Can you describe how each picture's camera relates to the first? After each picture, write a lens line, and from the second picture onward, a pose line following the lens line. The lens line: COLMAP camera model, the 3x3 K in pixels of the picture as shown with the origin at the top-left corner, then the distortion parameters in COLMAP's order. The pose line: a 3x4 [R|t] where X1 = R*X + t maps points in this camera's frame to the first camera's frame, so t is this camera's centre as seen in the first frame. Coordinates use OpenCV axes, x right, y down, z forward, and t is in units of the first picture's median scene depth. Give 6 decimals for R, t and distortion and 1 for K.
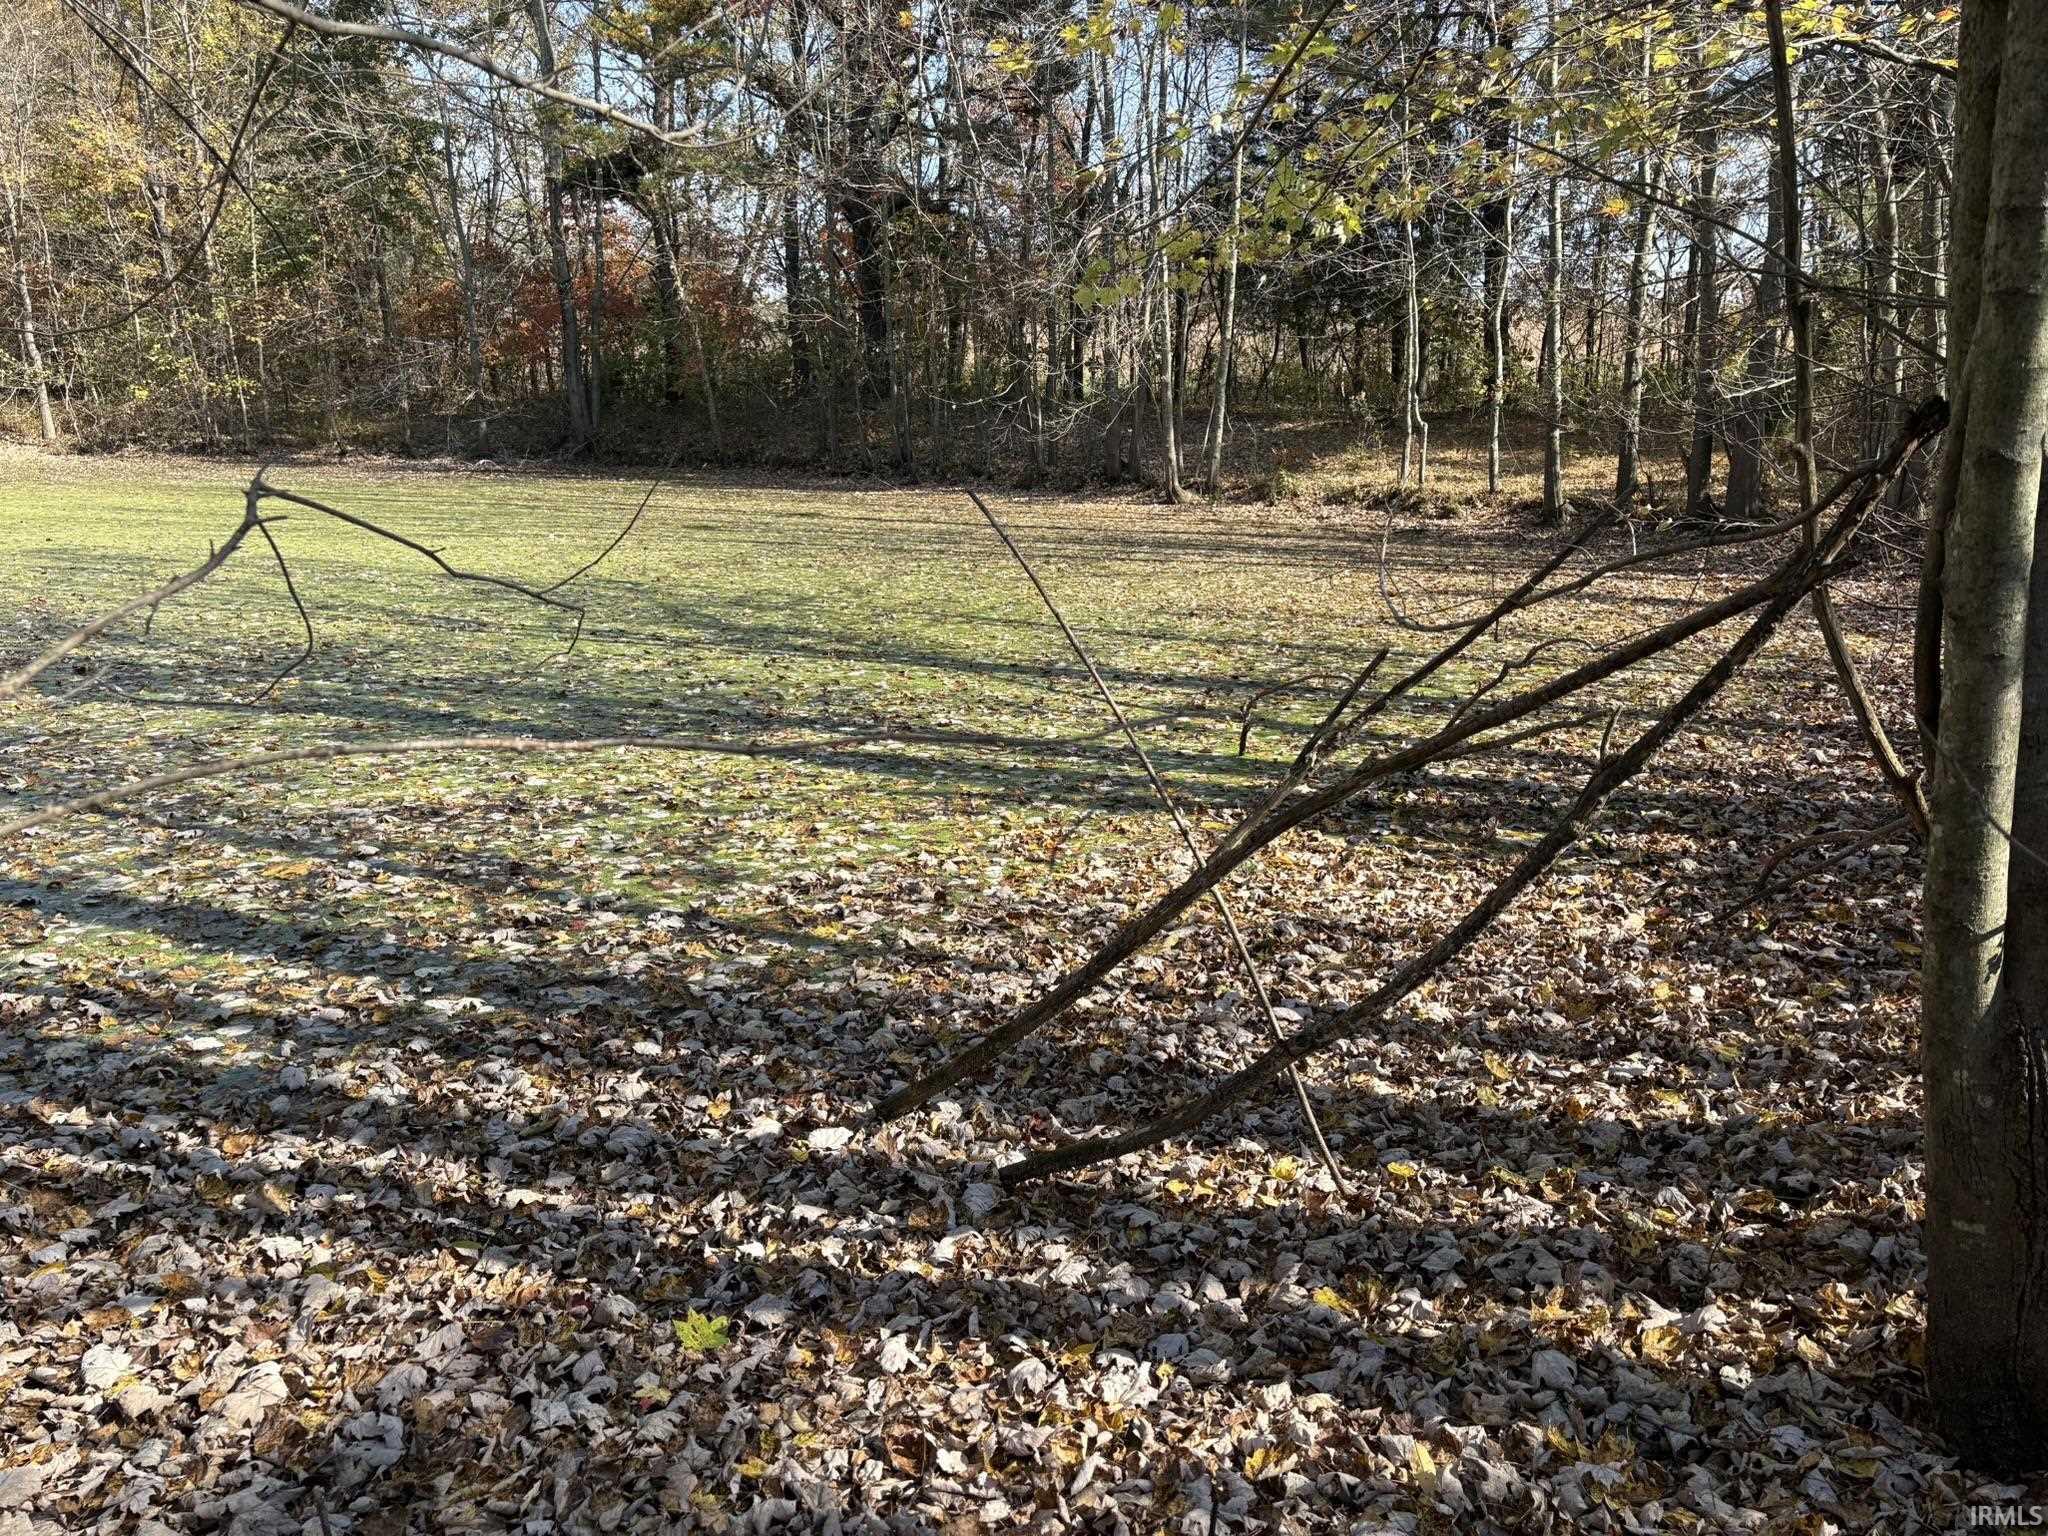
lens RADIAL K [[1567.8, 0, 1032.9], [0, 1567.8, 774.5], [0, 0, 1]] dist [0.053476, -0.051759]
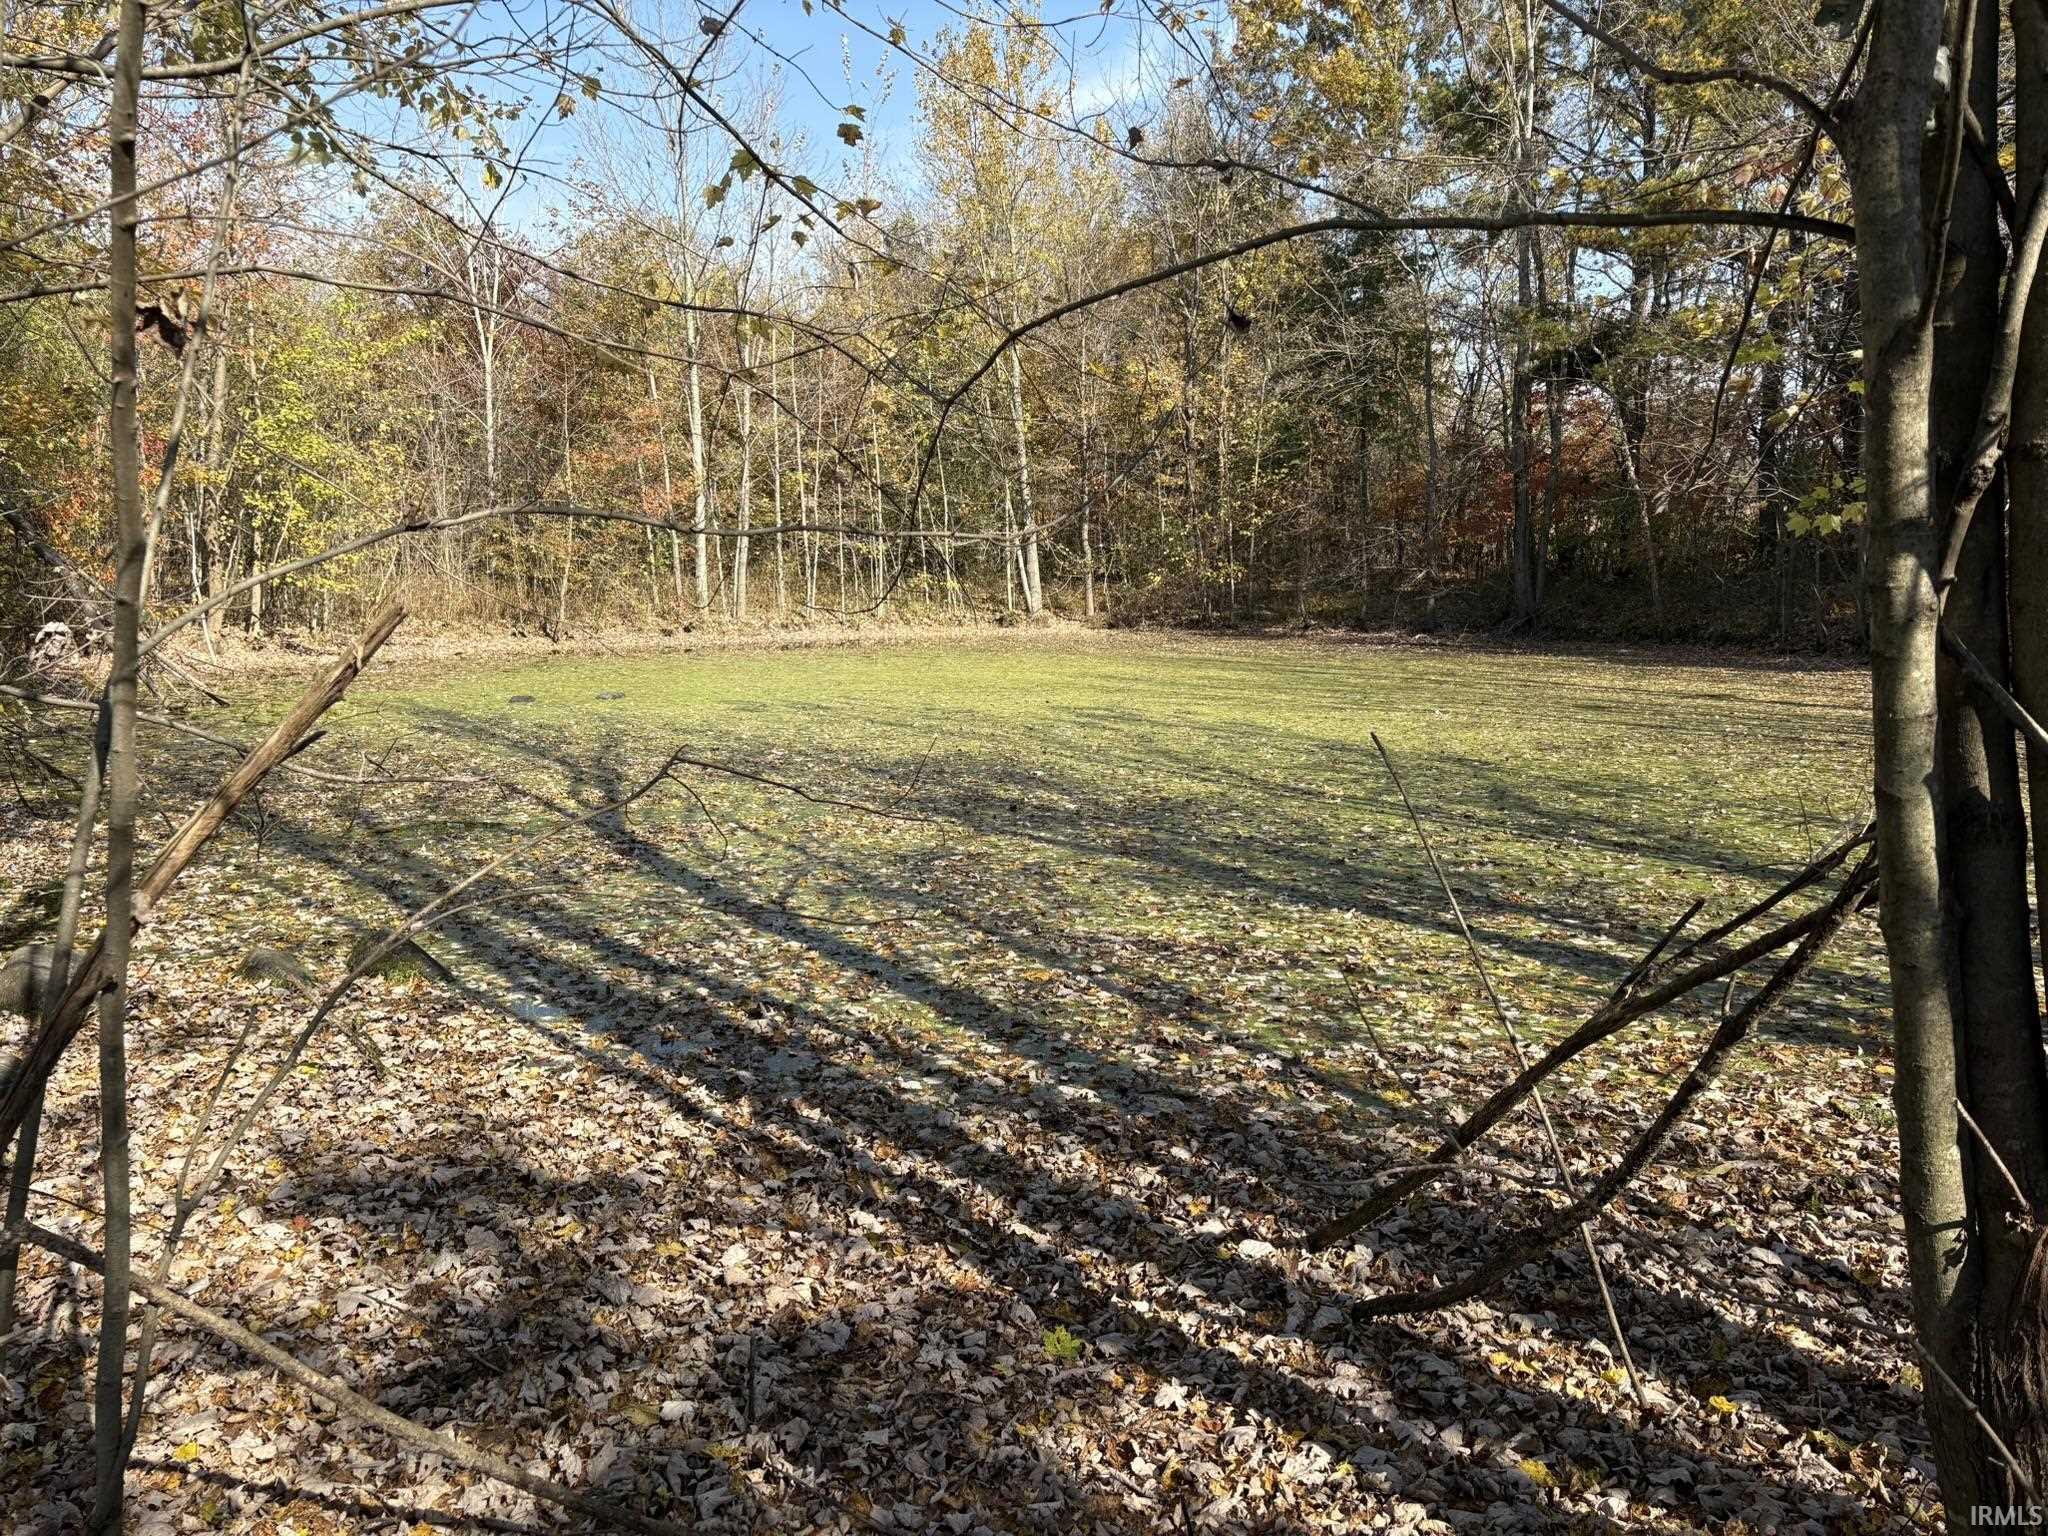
lens RADIAL K [[1567.8, 0, 1006.5], [0, 1567.8, 756.4], [0, 0, 1]] dist [0.053476, -0.051759]
pose [[0.814105, 0.057374, -0.577876, 0.292974], [-0.122388, 0.989708, -0.074156, -0.023708], [0.567674, 0.131096, 0.812748, -0.114379]]
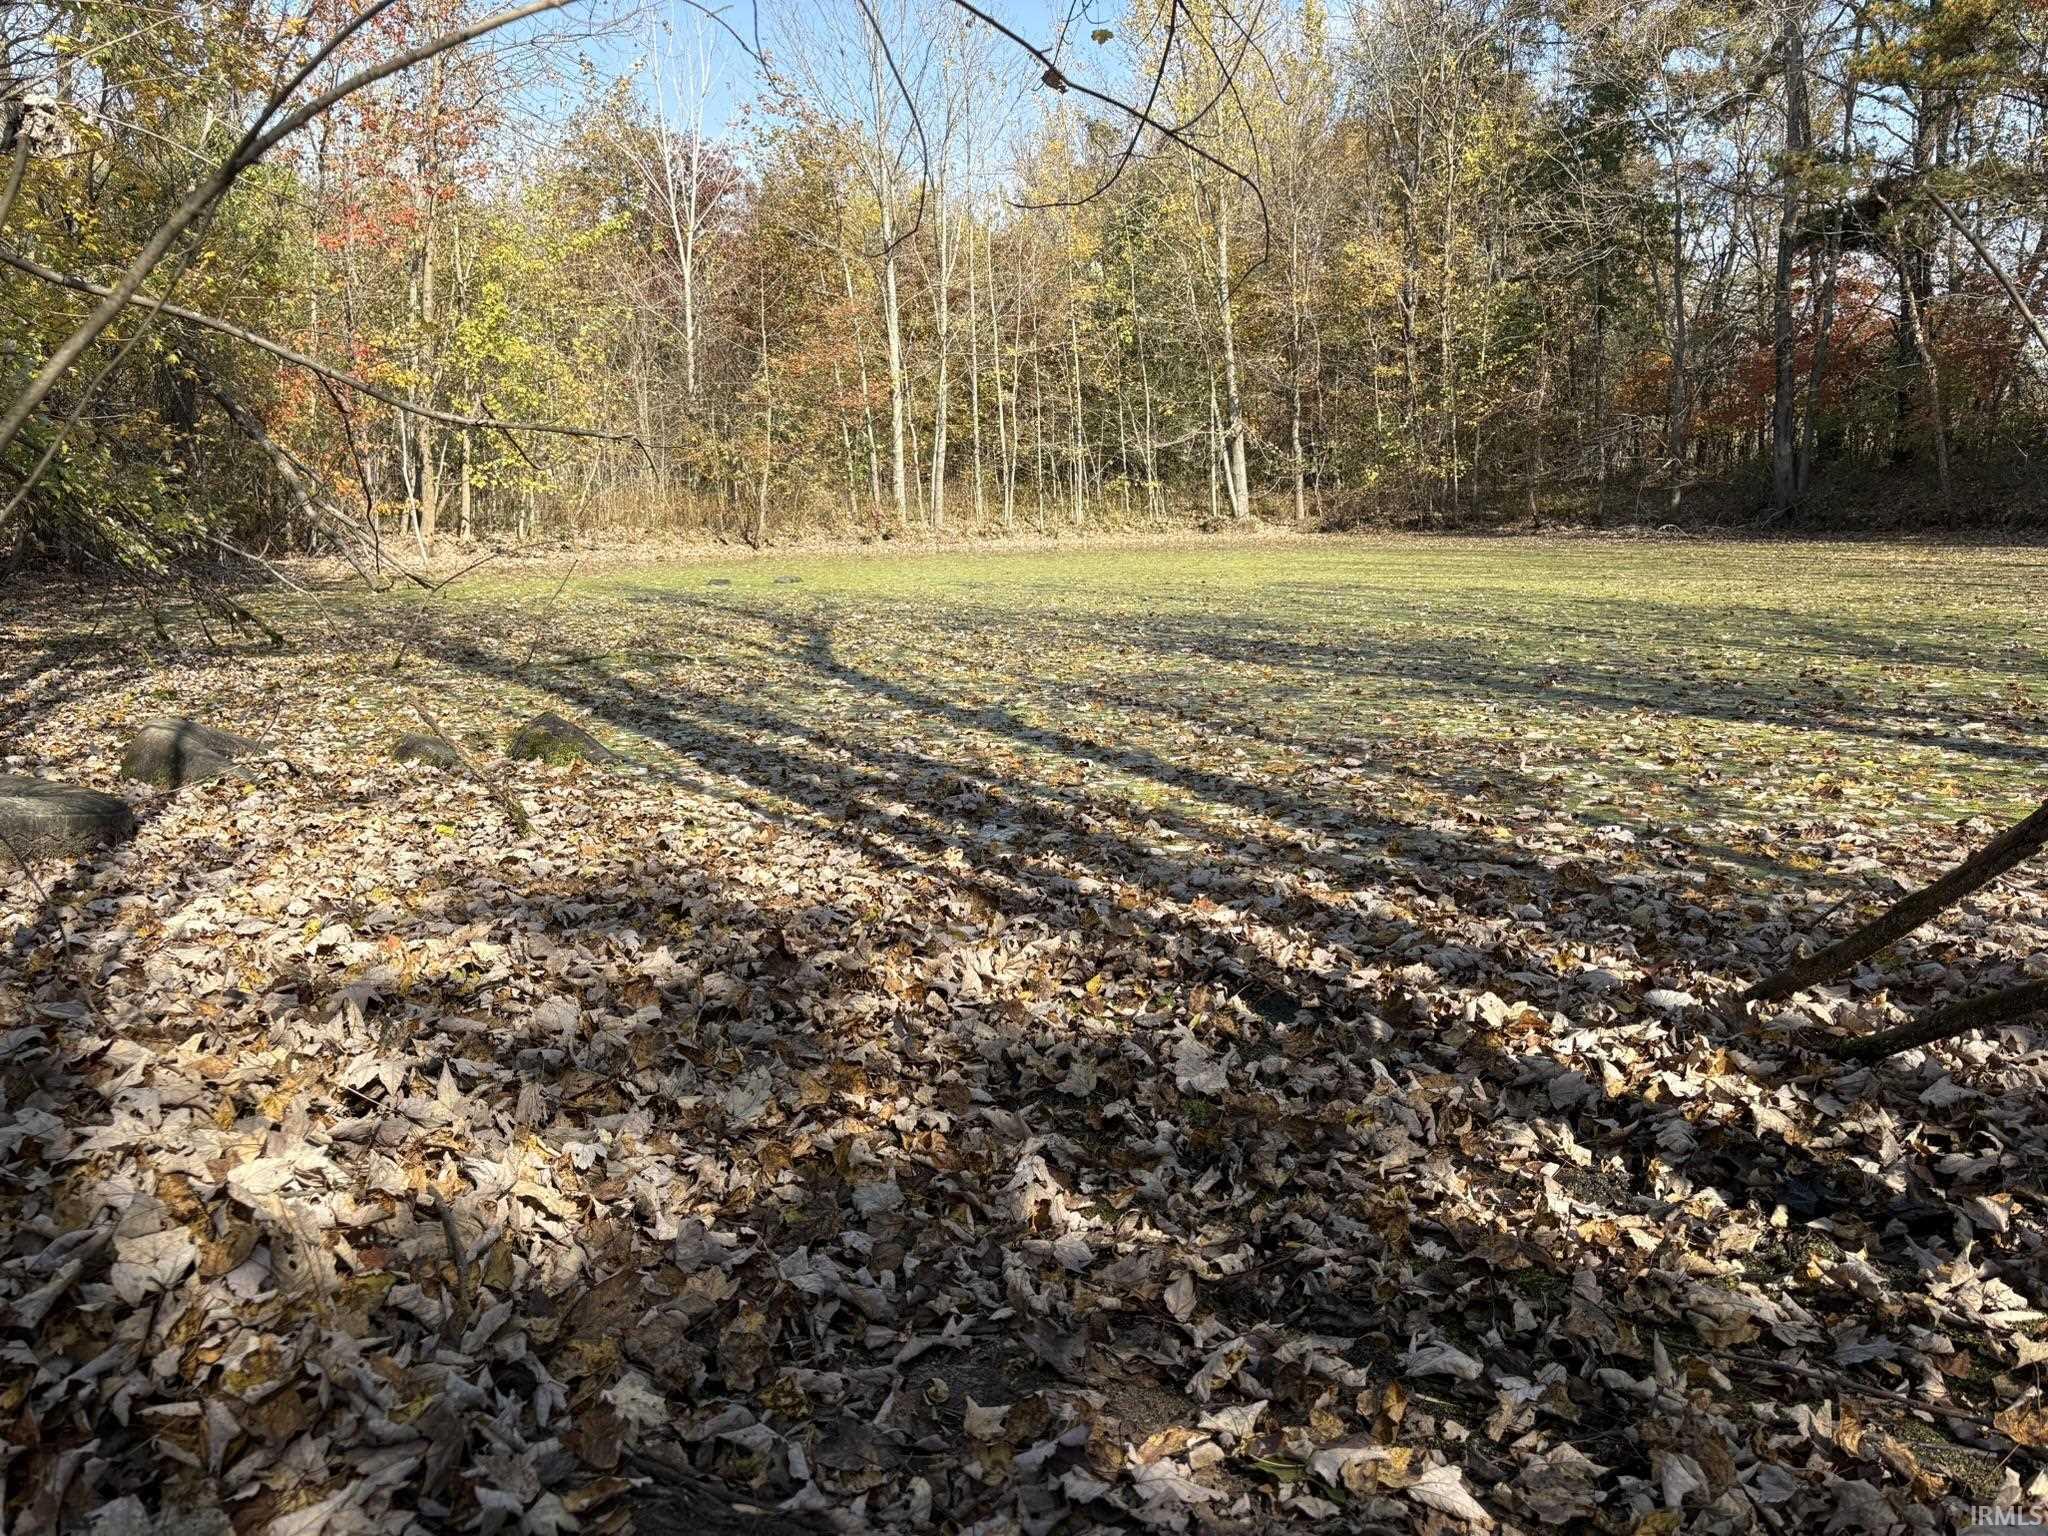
lens RADIAL K [[1567.8, 0, 1013.3], [0, 1567.8, 748.4], [0, 0, 1]] dist [0.053476, -0.051759]
pose [[0.739264, 0.076896, -0.669011, 0.126586], [-0.127790, 0.991427, -0.027256, 0.119405], [0.661179, 0.105642, 0.742753, 0.076873]]
